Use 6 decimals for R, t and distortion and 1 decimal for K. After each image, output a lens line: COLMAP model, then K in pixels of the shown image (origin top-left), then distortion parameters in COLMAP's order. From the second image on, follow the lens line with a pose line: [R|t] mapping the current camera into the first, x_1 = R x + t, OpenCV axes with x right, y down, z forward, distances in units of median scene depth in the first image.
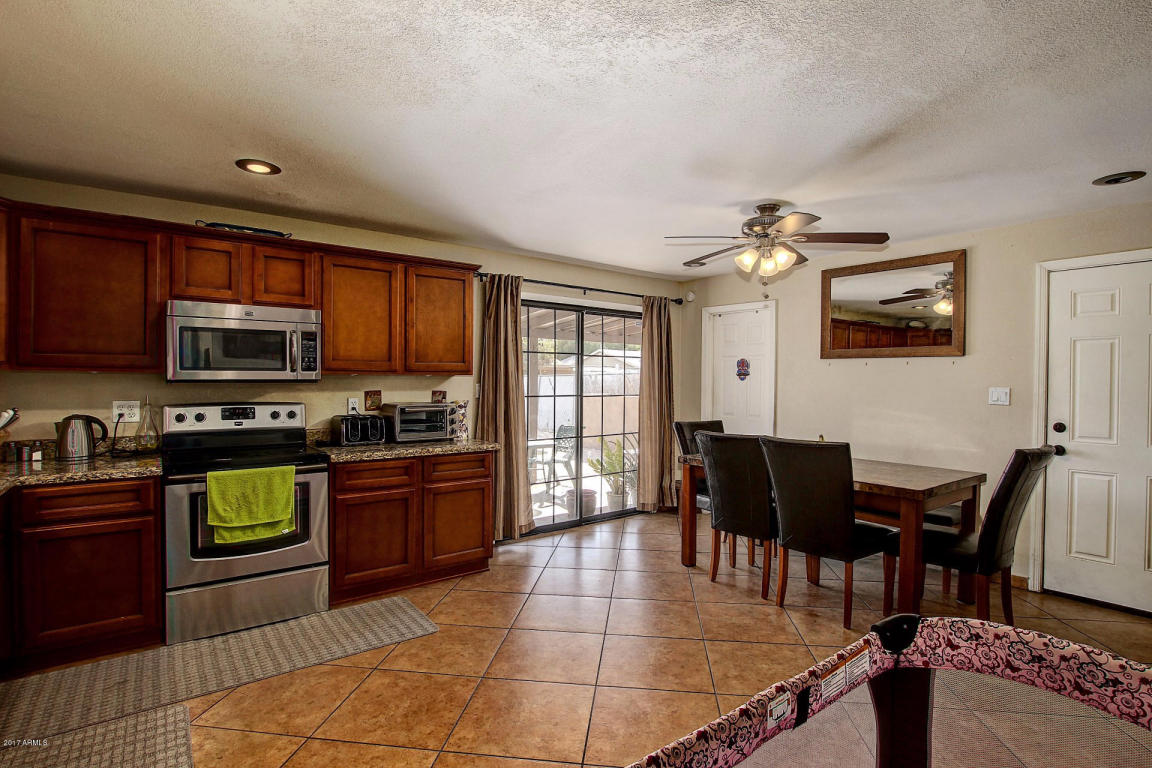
lens RADIAL K [[557.8, 0, 577.2], [0, 557.8, 385.0], [0, 0, 1]] dist [-0.026302, 0.000605]
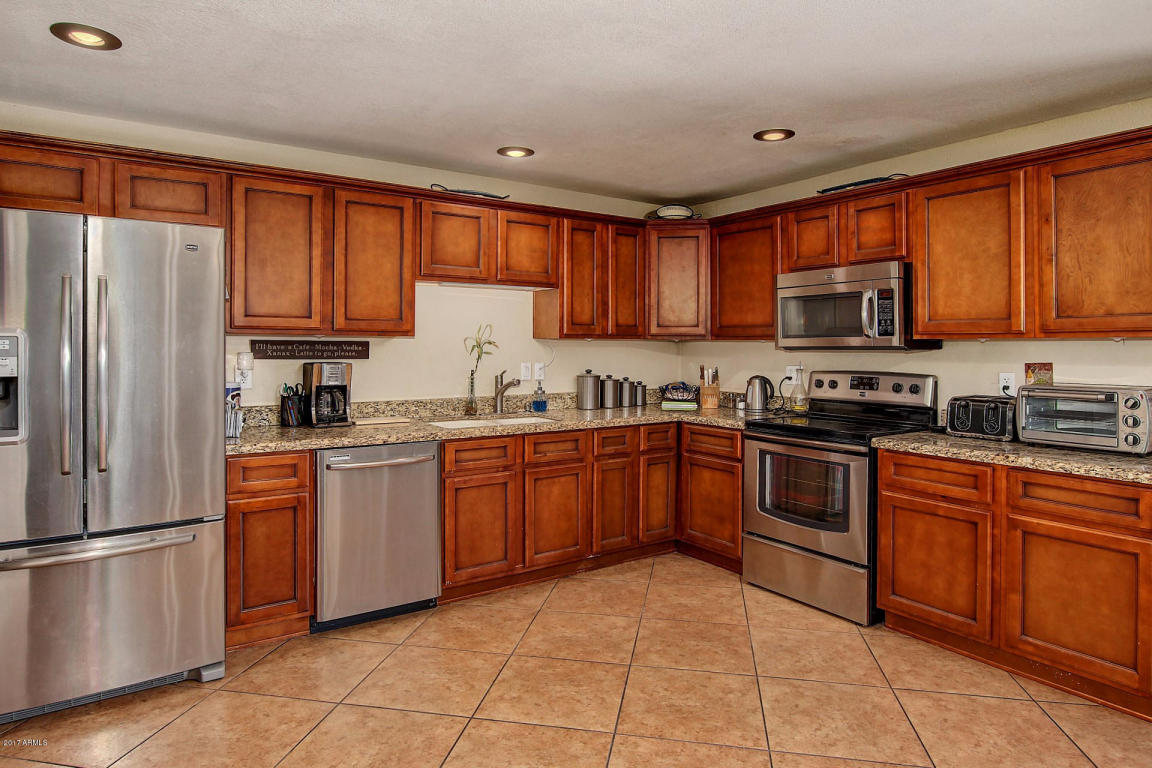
lens RADIAL K [[665.7, 0, 570.4], [0, 665.7, 342.7], [0, 0, 1]] dist [-0.038554, 0.001877]
pose [[-0.061616, -0.010777, -0.998042, 0.520737], [-0.011982, 0.999878, -0.010058, 0.000618], [0.998028, 0.011338, -0.061737, 0.572127]]
